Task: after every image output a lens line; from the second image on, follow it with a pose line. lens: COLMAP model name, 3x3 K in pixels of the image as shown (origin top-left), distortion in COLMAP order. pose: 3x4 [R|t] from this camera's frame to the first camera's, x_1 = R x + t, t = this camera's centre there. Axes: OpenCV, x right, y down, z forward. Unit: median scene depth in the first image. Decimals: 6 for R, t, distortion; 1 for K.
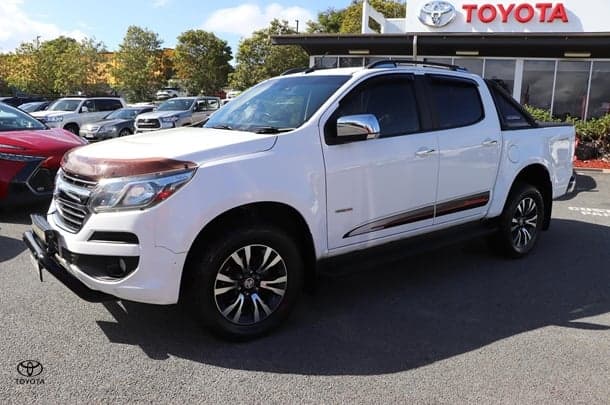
lens RADIAL K [[516.1, 0, 303.6], [0, 516.1, 202.5], [0, 0, 1]] dist [-0.172543, 0.146762]
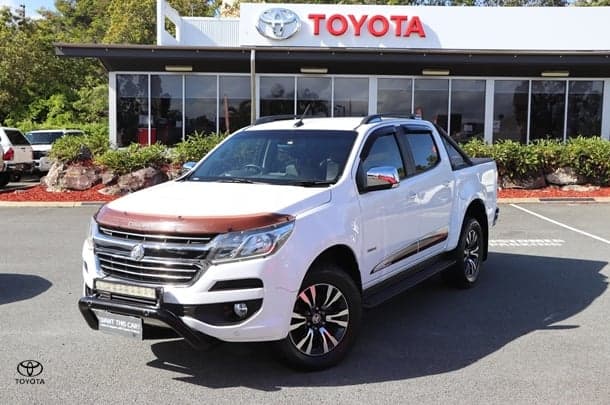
lens RADIAL K [[748.0, 0, 304.4], [0, 748.0, 202.3], [0, 0, 1]] dist [-0.013979, 0.011170]
pose [[0.923410, -0.055235, 0.379819, -0.552119], [0.086518, 0.994076, -0.065777, 0.005588], [-0.373936, 0.093601, 0.922719, -0.398883]]
